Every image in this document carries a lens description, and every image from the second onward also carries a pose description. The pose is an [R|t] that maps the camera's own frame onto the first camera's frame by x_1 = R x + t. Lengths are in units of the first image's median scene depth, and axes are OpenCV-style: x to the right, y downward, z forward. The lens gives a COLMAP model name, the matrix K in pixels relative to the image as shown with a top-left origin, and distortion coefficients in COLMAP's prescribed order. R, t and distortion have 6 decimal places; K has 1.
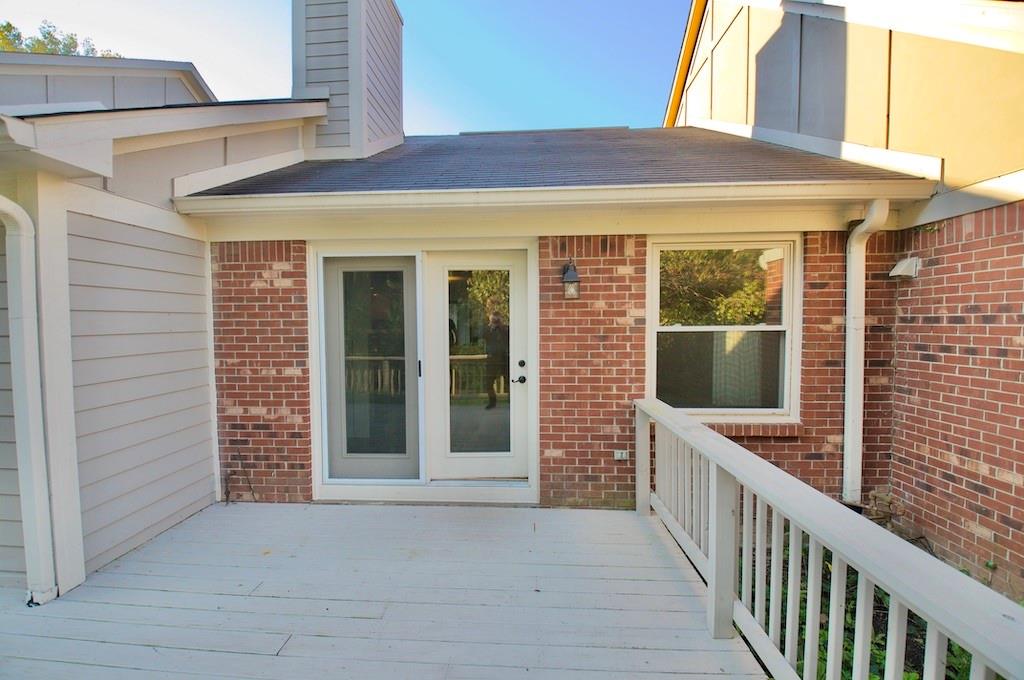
lens RADIAL K [[451.8, 0, 507.4], [0, 451.8, 342.9], [0, 0, 1]] dist [-0.010272, -0.000230]
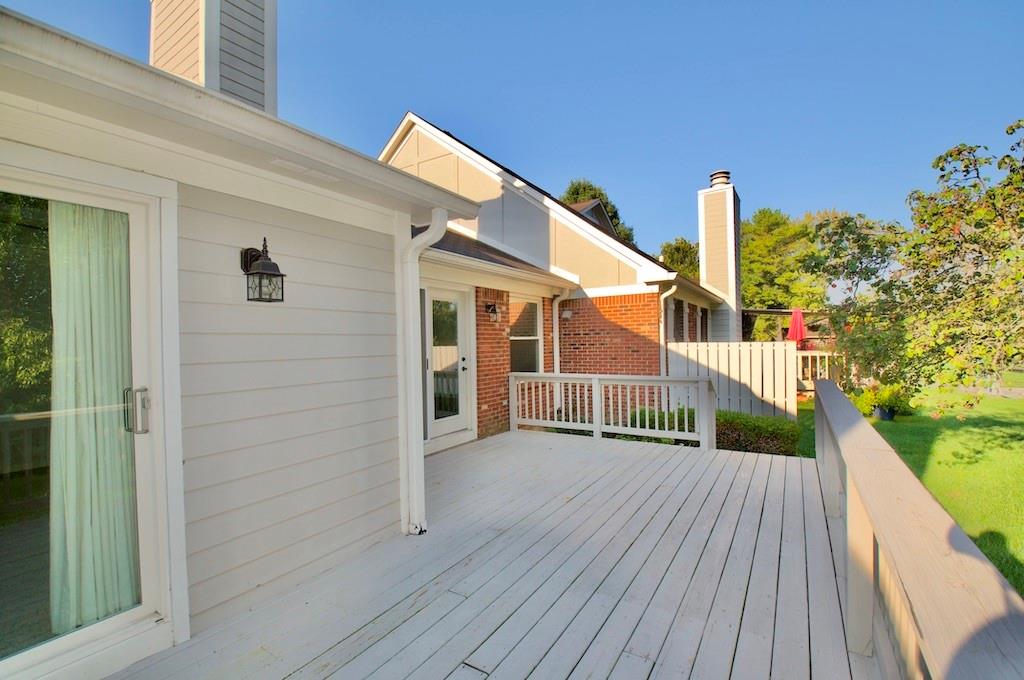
lens RADIAL K [[451.8, 0, 508.6], [0, 451.8, 341.0], [0, 0, 1]] dist [-0.010272, -0.000230]
pose [[0.477965, -0.003952, 0.878370, -1.459503], [0.043417, 0.998874, -0.019132, 0.019868], [-0.877305, 0.047281, 0.477598, 0.044813]]
